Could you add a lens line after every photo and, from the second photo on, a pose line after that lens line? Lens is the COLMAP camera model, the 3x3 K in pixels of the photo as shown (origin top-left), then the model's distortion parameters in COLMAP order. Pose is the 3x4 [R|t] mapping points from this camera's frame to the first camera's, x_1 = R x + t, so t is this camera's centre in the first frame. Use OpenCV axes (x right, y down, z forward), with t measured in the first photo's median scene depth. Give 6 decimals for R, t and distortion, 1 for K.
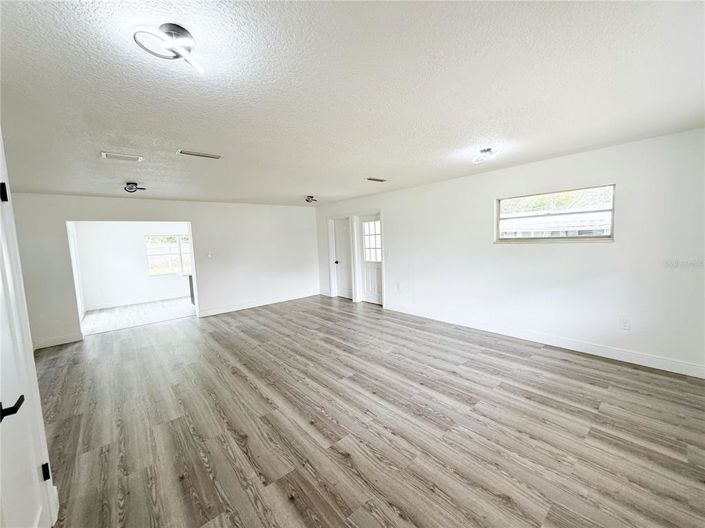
lens RADIAL K [[281.2, 0, 354.5], [0, 281.2, 264.6], [0, 0, 1]] dist [0.000485, 0.000281]
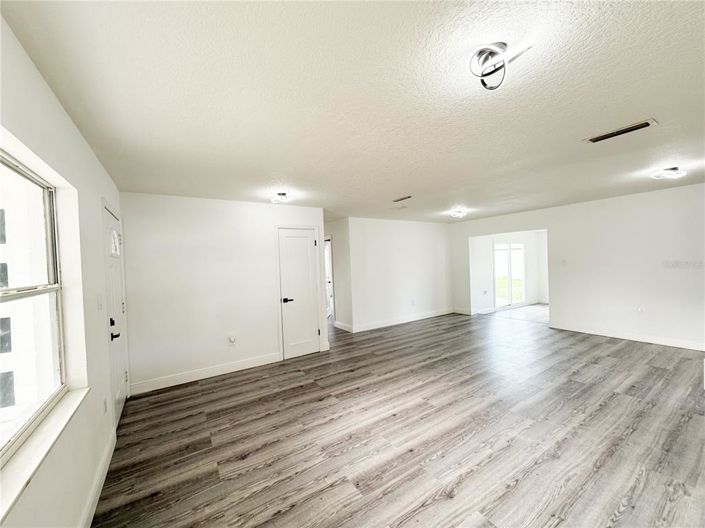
lens RADIAL K [[281.2, 0, 354.3], [0, 281.2, 265.6], [0, 0, 1]] dist [0.000485, 0.000281]
pose [[-0.135308, 0.060667, -0.988945, 1.041674], [-0.047439, 0.996582, 0.067626, -0.121056], [0.989667, 0.056065, -0.131968, 0.983614]]
